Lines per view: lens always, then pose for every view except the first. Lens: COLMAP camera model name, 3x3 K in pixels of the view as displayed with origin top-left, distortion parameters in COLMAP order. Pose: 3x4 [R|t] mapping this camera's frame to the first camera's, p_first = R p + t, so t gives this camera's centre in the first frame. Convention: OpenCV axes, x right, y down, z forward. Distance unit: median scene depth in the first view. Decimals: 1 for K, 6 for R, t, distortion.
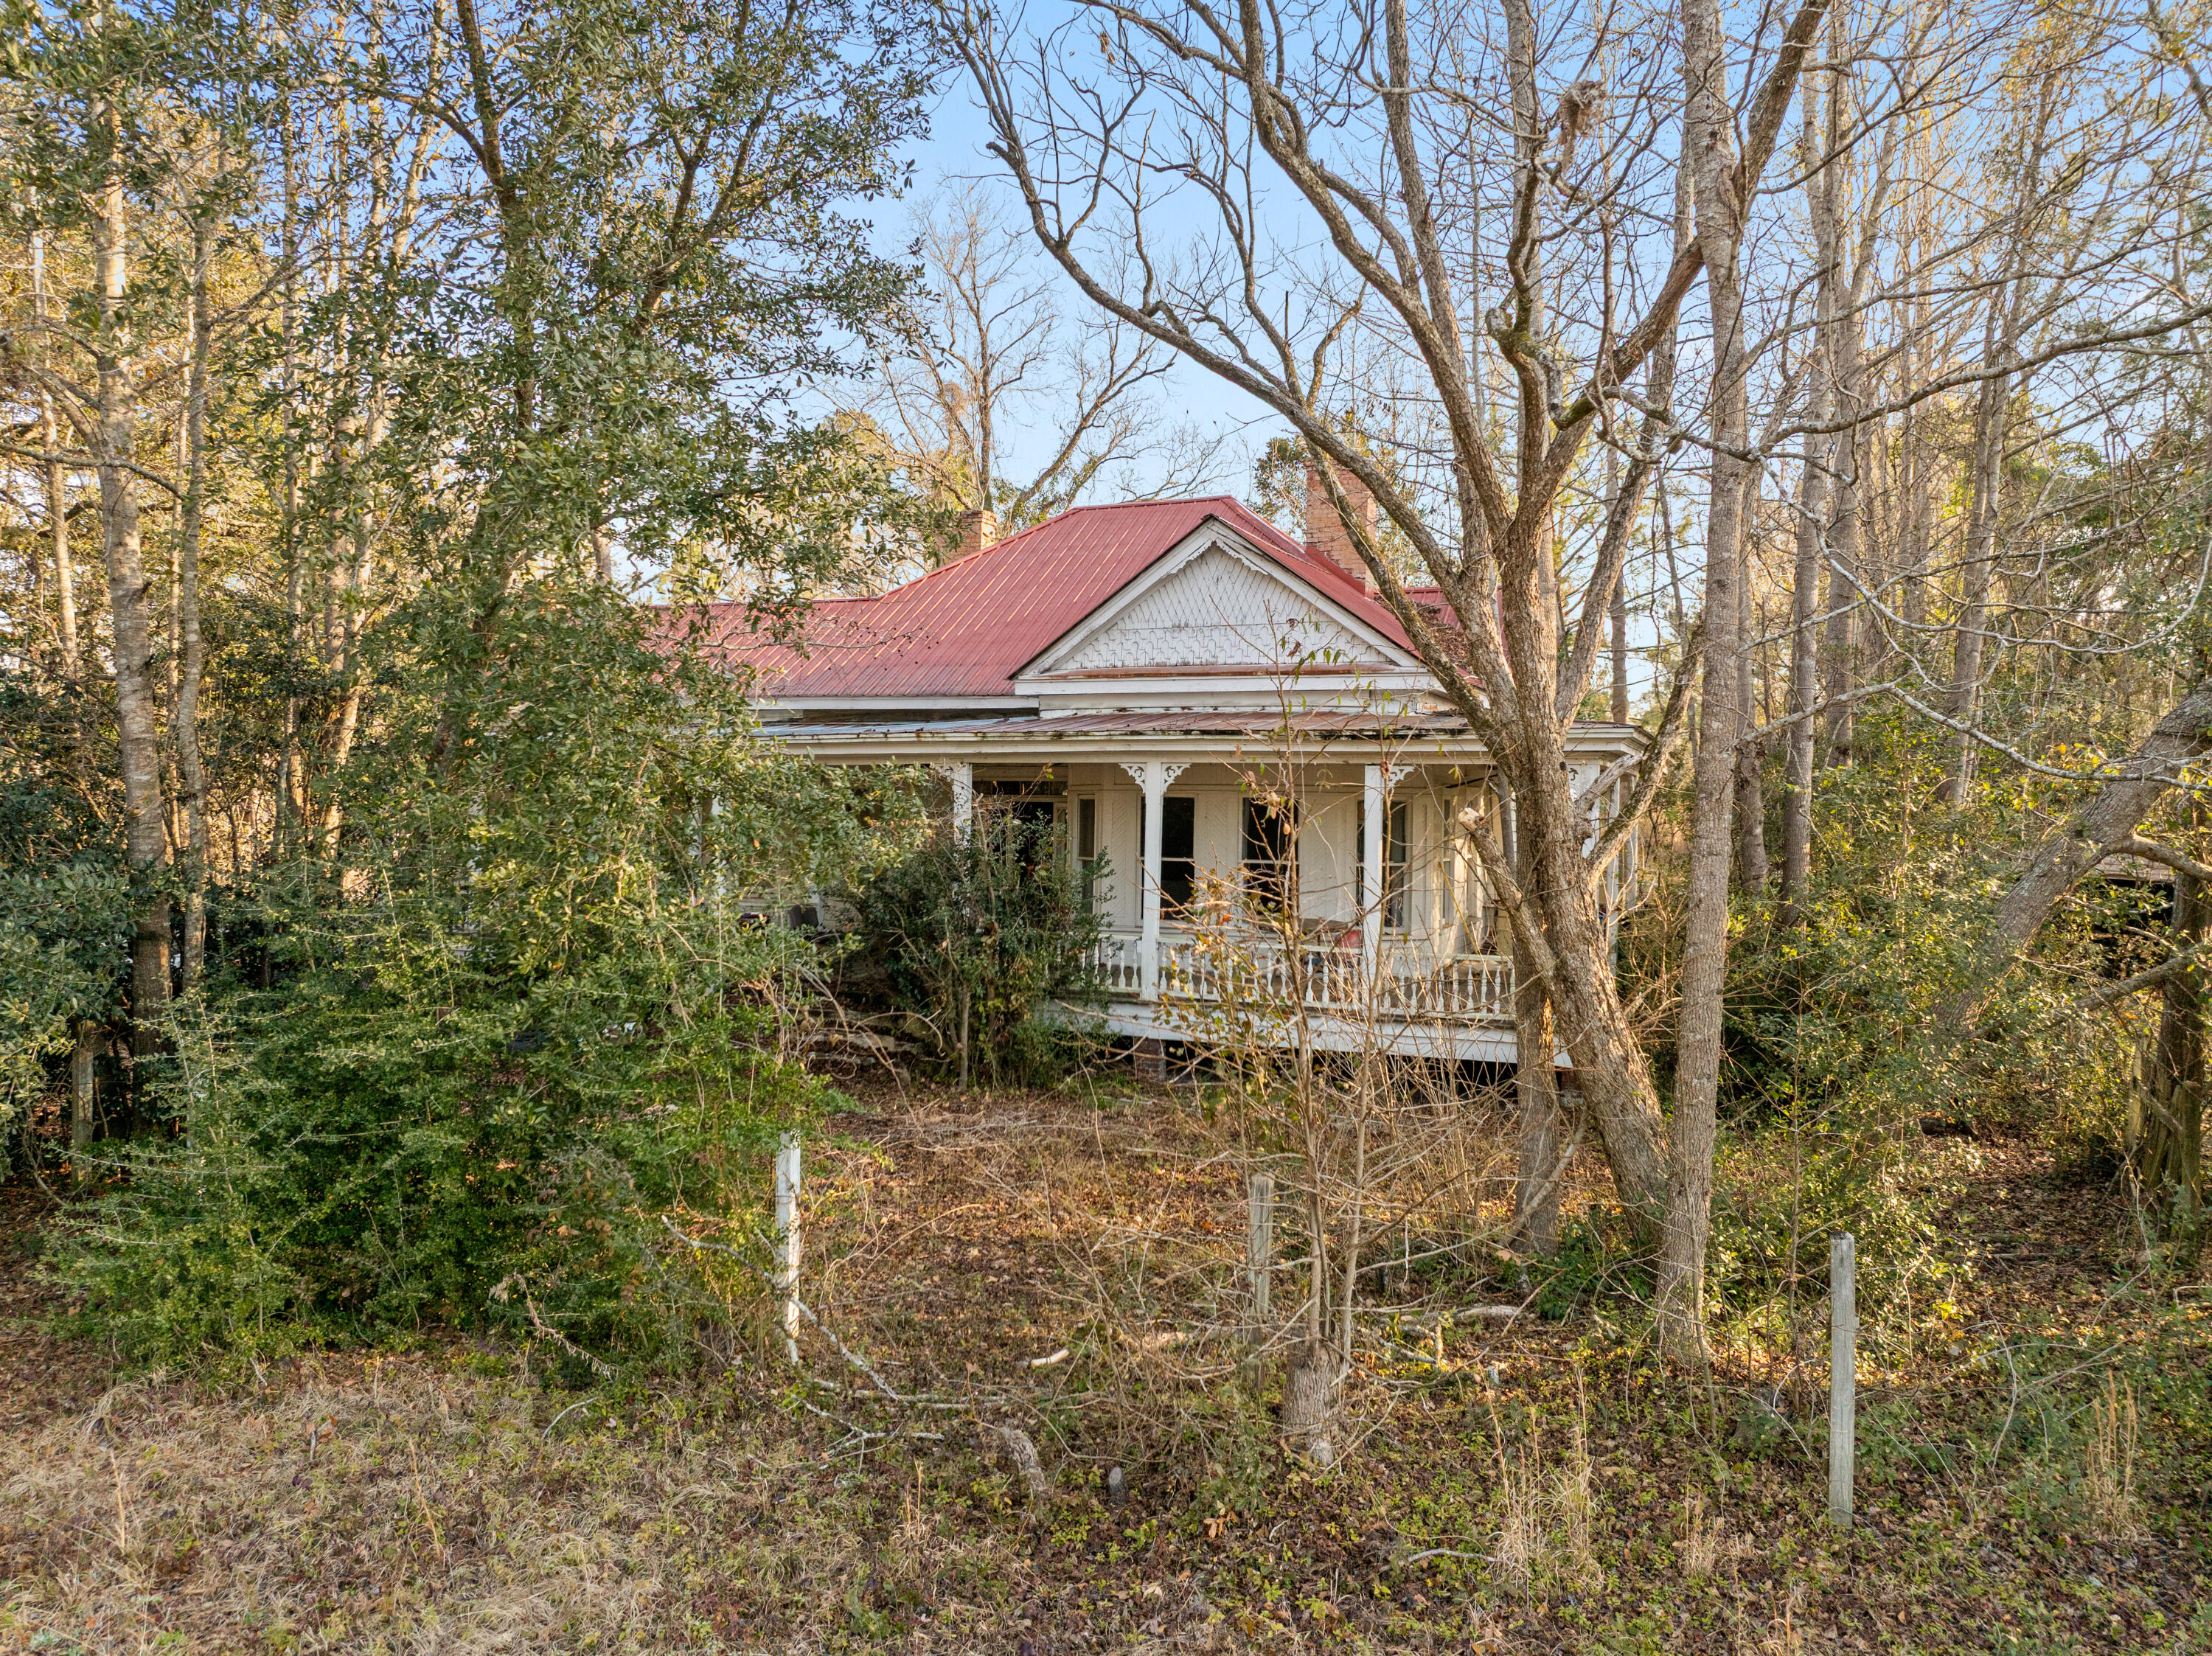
lens RADIAL K [[1629.4, 0, 1106.0], [0, 1629.4, 828.0], [0, 0, 1]] dist [-0.003078, -0.000161]
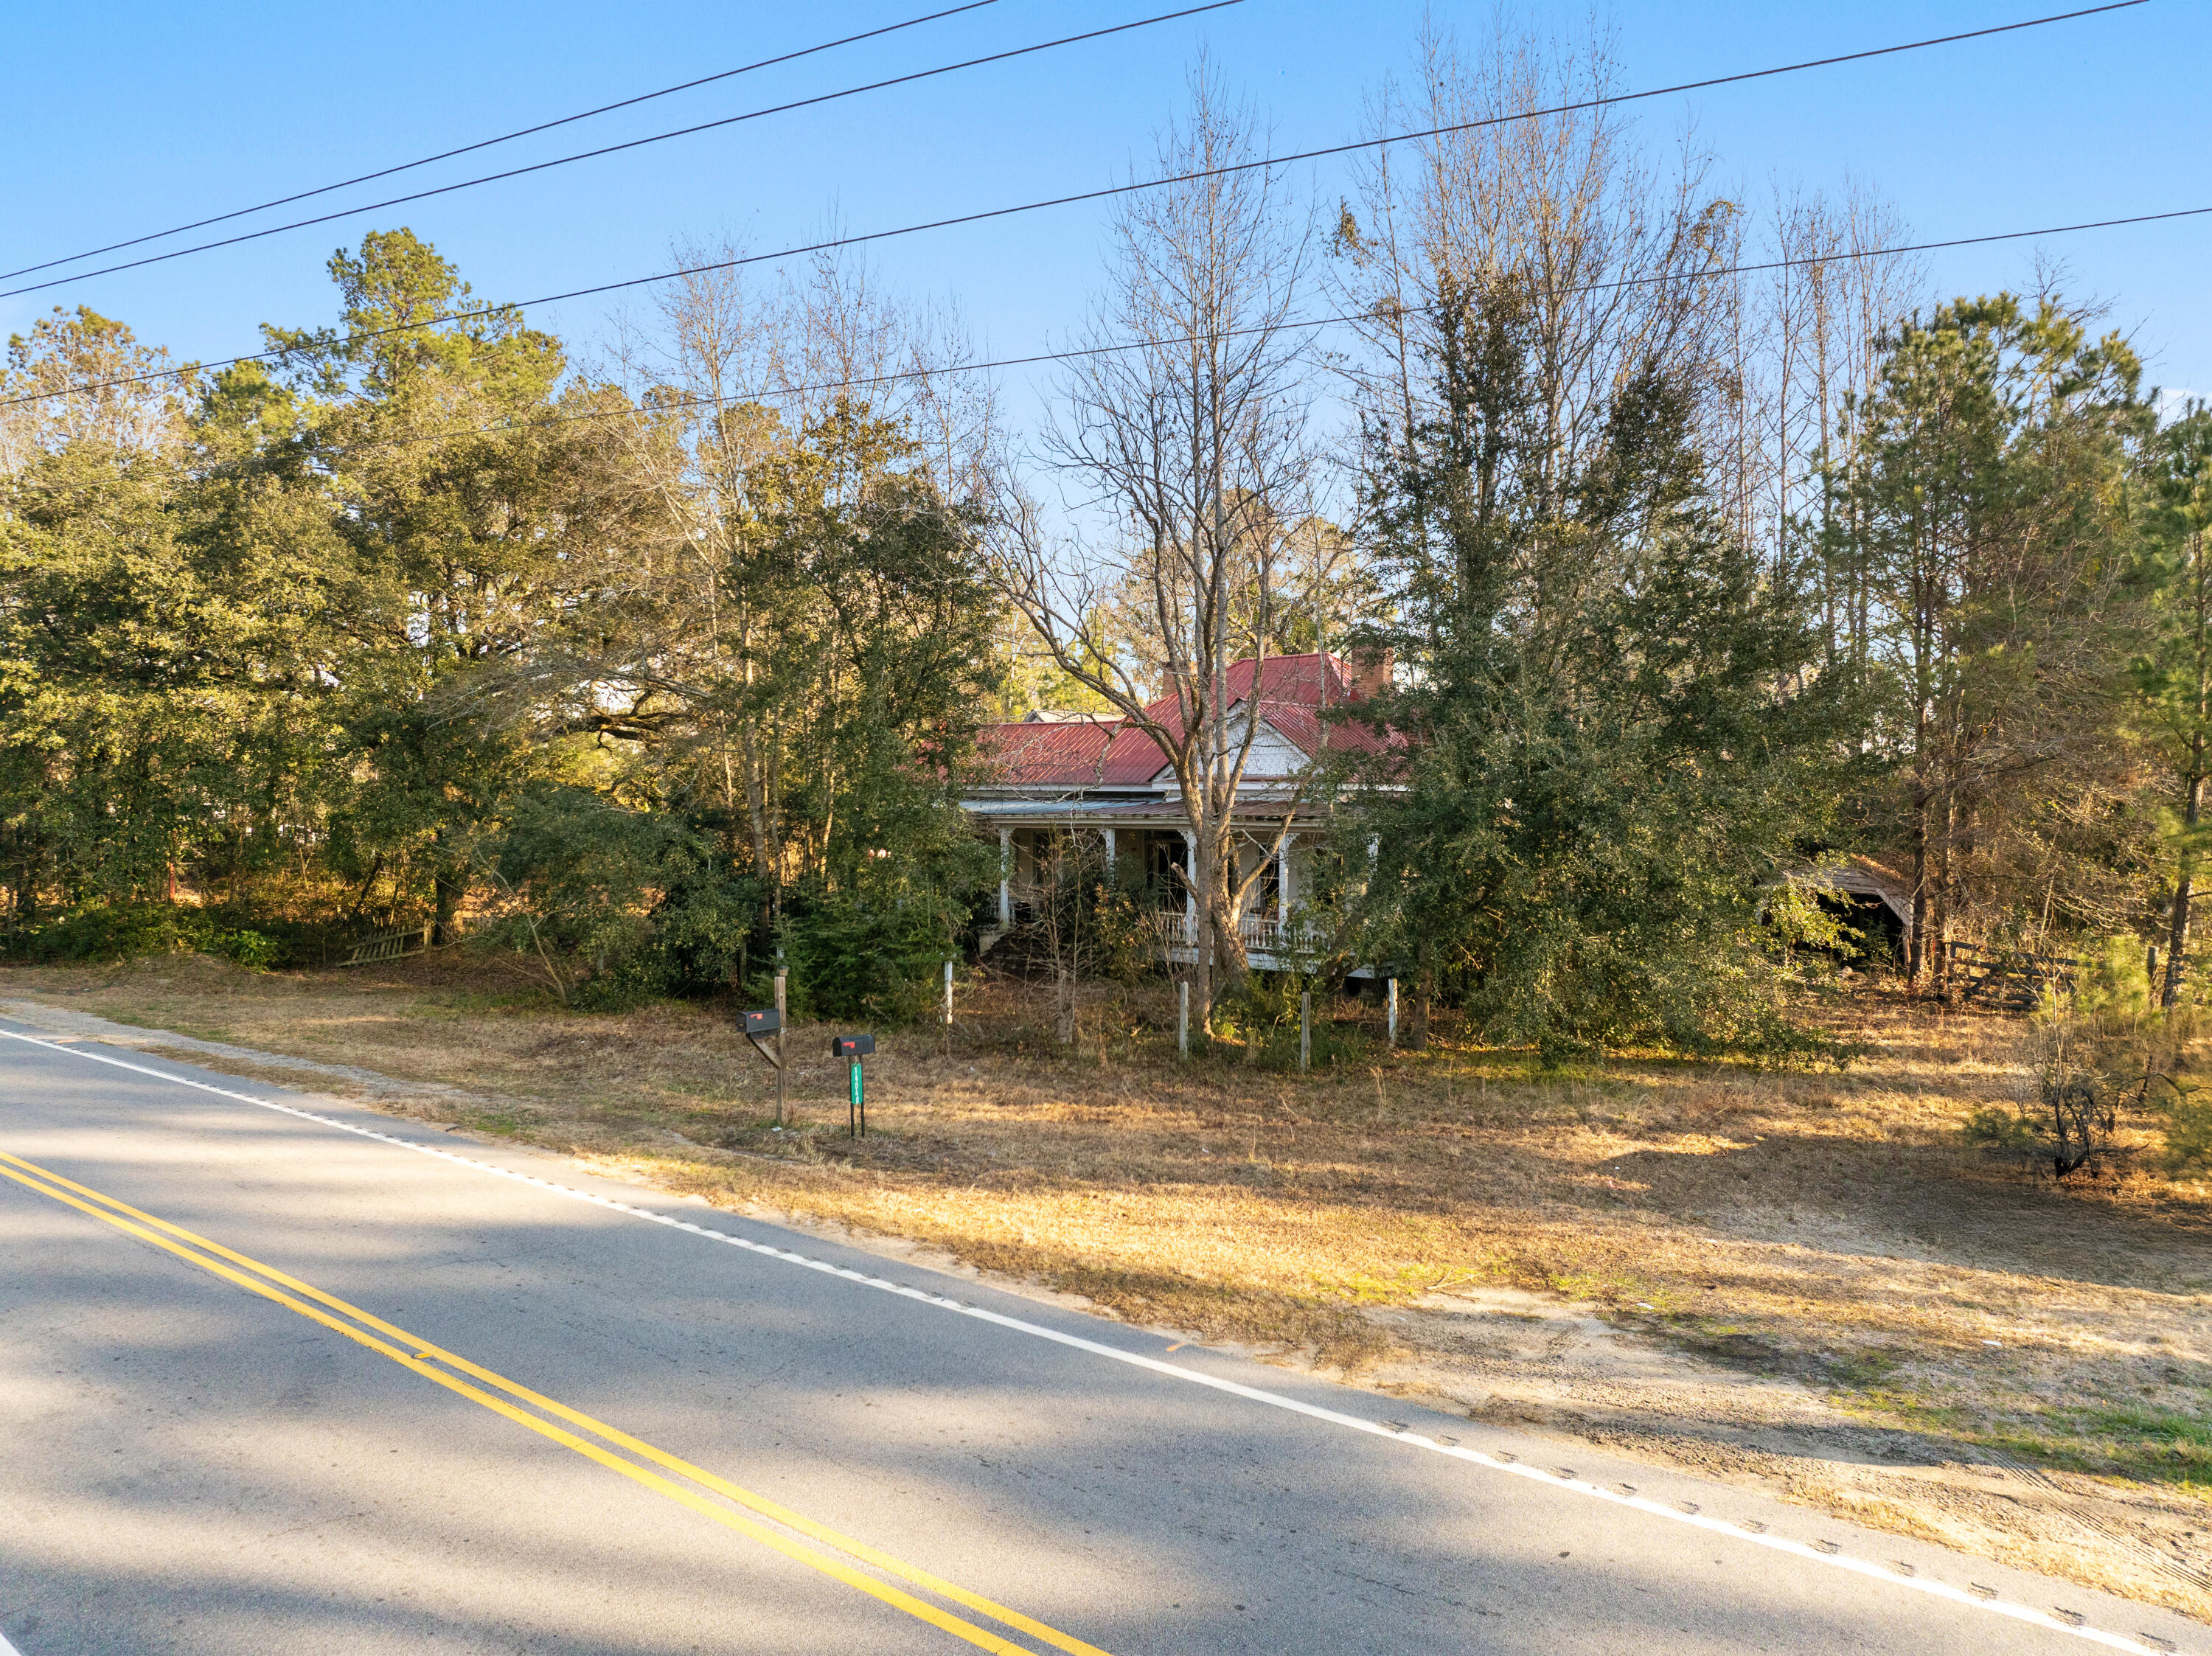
lens RADIAL K [[1629.4, 0, 1106.0], [0, 1629.4, 828.0], [0, 0, 1]] dist [-0.003078, -0.000161]
pose [[0.960685, -0.010306, -0.277450, 0.580183], [0.007861, 0.999920, -0.009922, -0.025635], [0.277530, 0.007351, 0.960689, -1.170824]]
